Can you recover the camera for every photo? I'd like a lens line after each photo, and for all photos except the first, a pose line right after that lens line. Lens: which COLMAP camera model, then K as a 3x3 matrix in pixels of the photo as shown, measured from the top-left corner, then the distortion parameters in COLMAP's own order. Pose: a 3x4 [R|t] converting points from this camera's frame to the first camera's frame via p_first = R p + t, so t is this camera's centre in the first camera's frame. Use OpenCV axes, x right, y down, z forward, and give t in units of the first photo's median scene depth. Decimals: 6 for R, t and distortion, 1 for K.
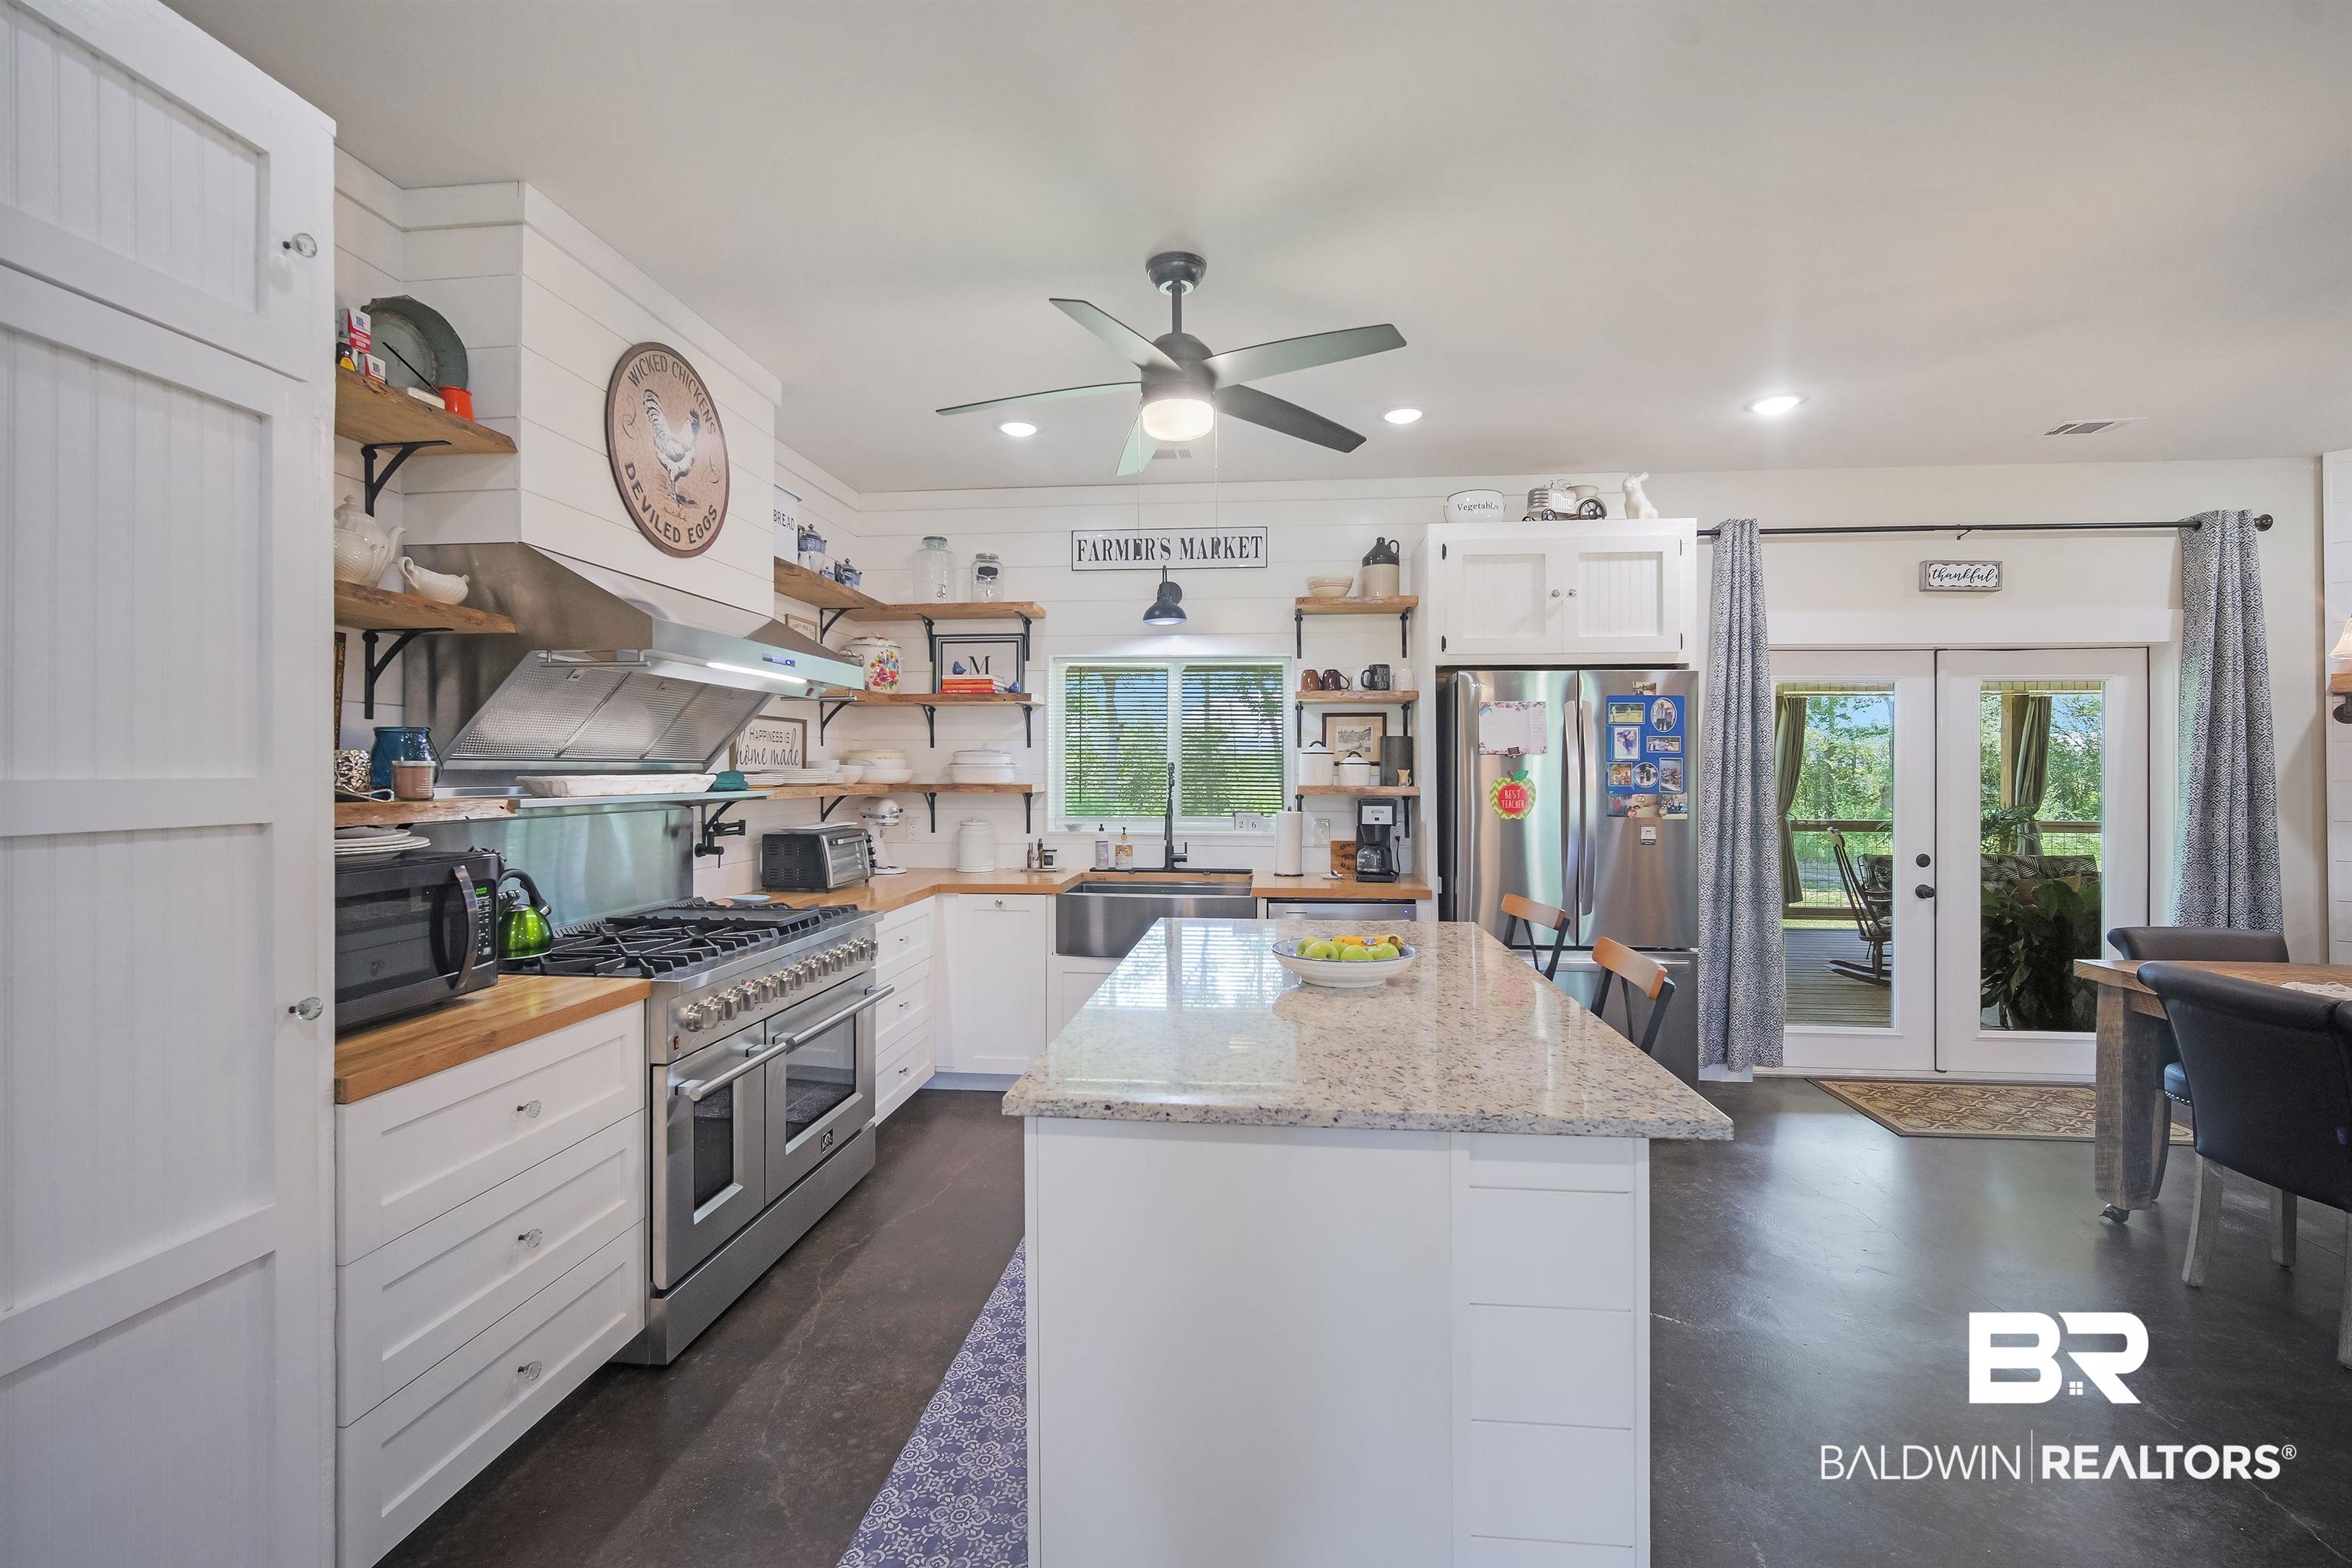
lens RADIAL K [[1034.6, 0, 1180.5], [0, 1034.6, 778.5], [0, 0, 1]] dist [-0.008467, 0.000430]
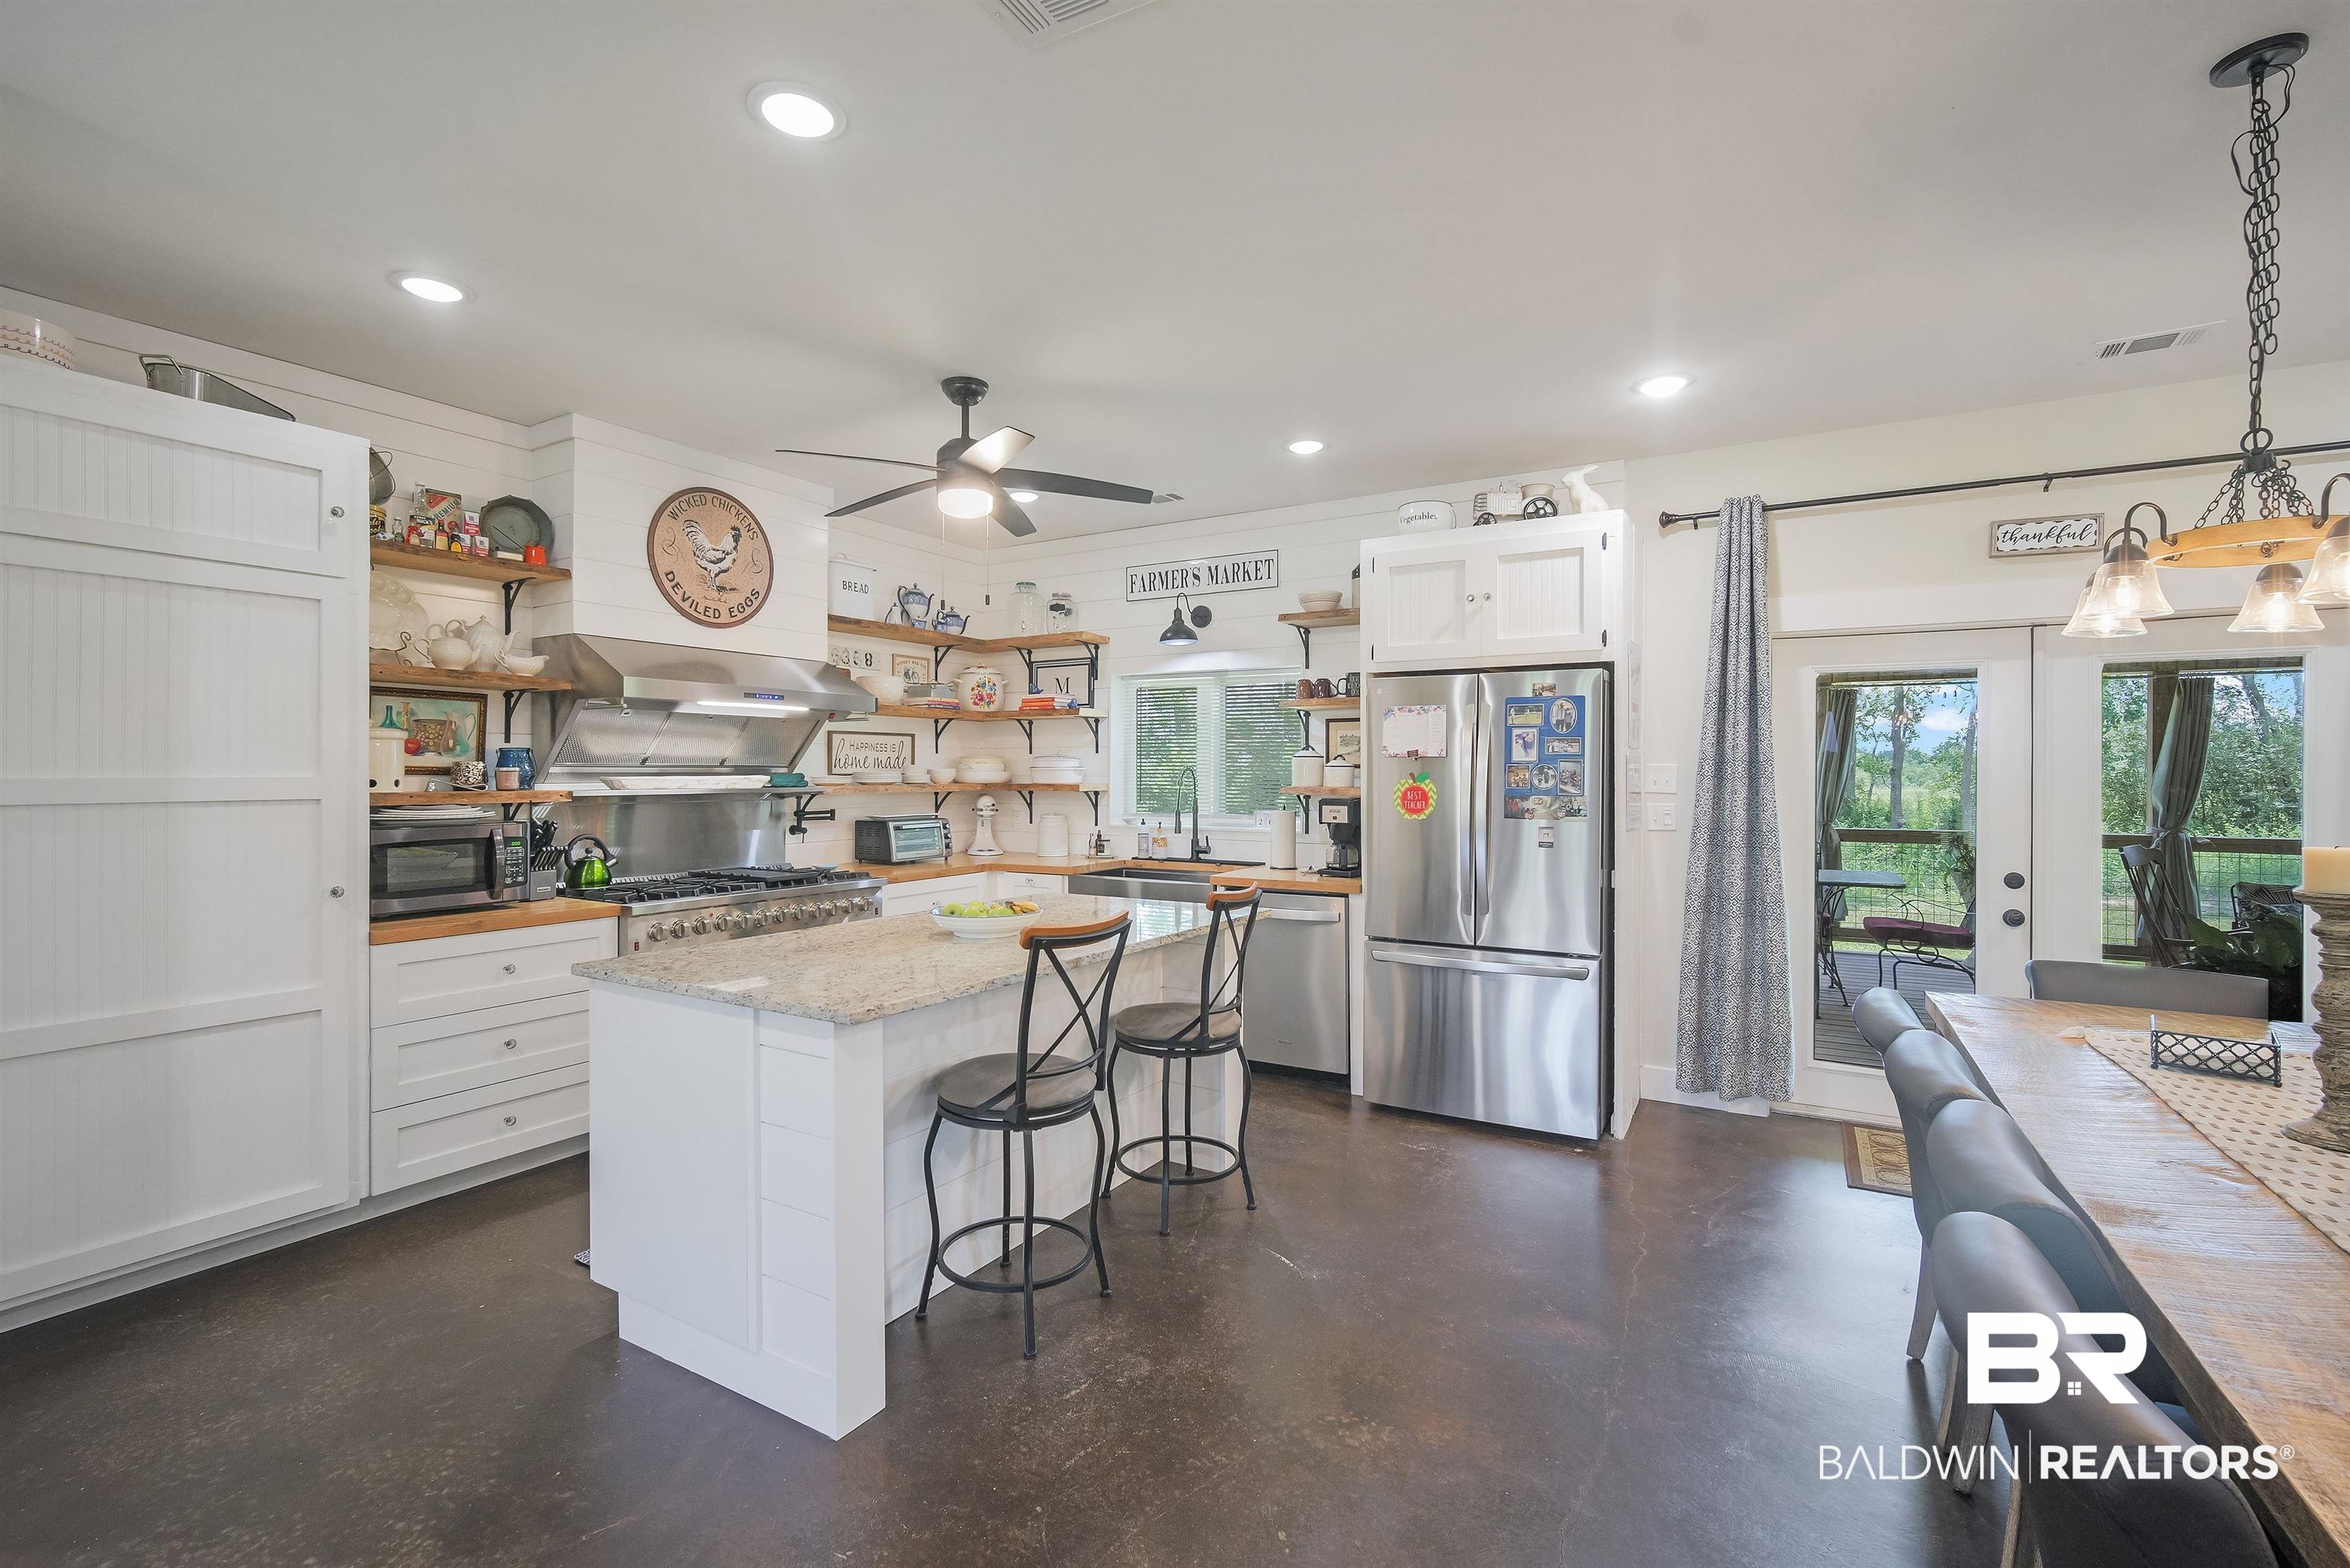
lens RADIAL K [[1033.7, 0, 1167.9], [0, 1033.7, 781.3], [0, 0, 1]] dist [-0.008467, 0.000430]
pose [[0.904640, 0.003304, -0.426164, 0.497915], [-0.002711, 0.999994, 0.001999, -0.000428], [0.426168, -0.000653, 0.904644, -0.042016]]
